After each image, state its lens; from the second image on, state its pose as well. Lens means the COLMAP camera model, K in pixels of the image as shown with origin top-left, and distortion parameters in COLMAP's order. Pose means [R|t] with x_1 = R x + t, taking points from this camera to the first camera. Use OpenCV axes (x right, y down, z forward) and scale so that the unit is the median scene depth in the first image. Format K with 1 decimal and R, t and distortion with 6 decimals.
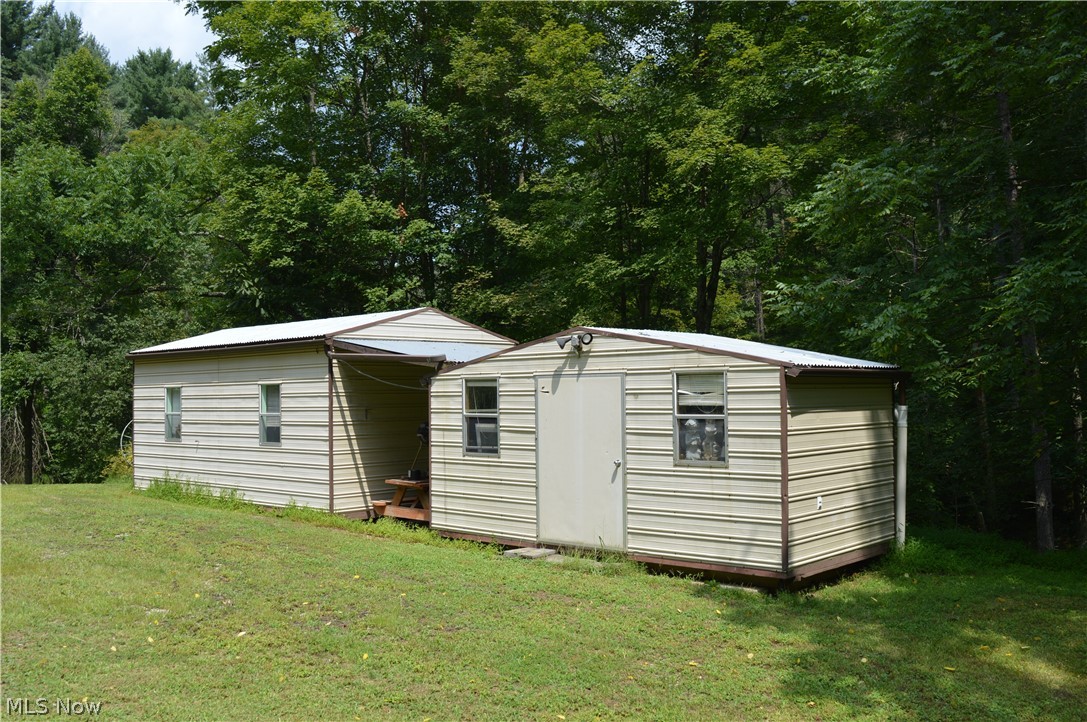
lens RADIAL K [[1020.4, 0, 544.4], [0, 1020.4, 363.6], [0, 0, 1]] dist [0.016439, -0.019180]
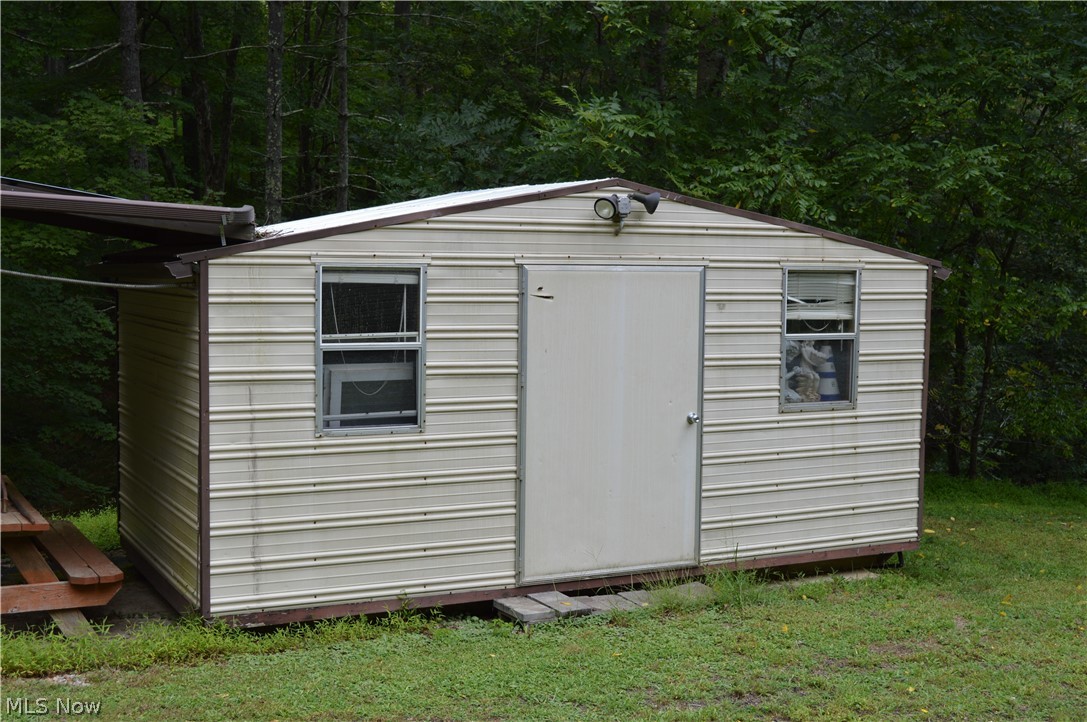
lens RADIAL K [[1570.0, 0, 543.9], [0, 1570.0, 359.1], [0, 0, 1]] dist [-0.130196, 0.000000]
pose [[0.292591, -0.027100, 0.955854, -0.830173], [-0.027955, 0.998929, 0.036878, 0.032491], [-0.955829, -0.037511, 0.291520, 0.828171]]
